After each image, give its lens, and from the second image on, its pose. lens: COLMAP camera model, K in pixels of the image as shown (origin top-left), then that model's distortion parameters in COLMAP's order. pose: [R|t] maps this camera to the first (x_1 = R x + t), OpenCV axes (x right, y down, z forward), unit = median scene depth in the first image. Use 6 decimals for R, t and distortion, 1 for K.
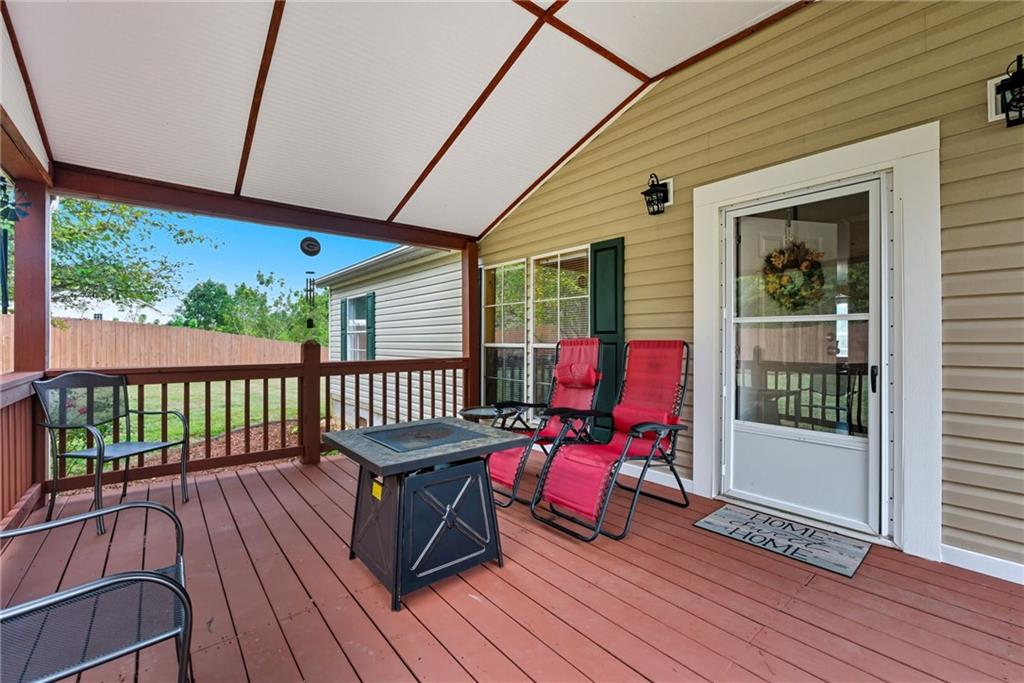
lens RADIAL K [[431.8, 0, 512.4], [0, 431.8, 335.9], [0, 0, 1]] dist [-0.011841, 0.000031]
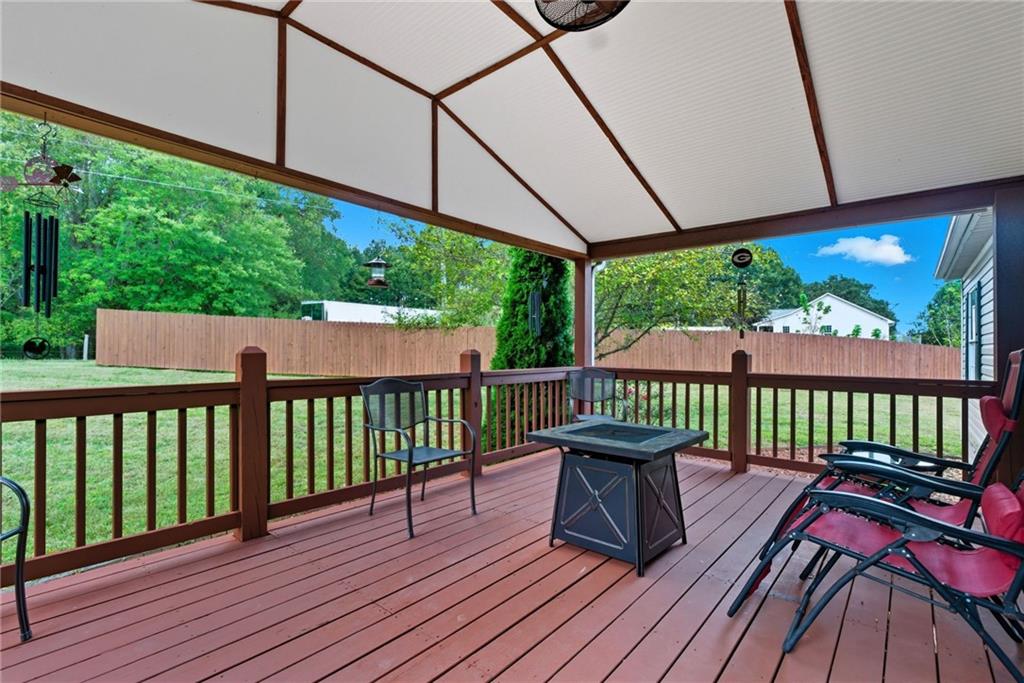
lens RADIAL K [[468.7, 0, 512.0], [0, 468.7, 341.5], [0, 0, 1]] dist [-0.007396, 0.000321]
pose [[0.185950, -0.014754, -0.982448, 0.439203], [0.005221, 0.999888, -0.014028, 0.001279], [0.982545, -0.002520, 0.186007, 0.225779]]
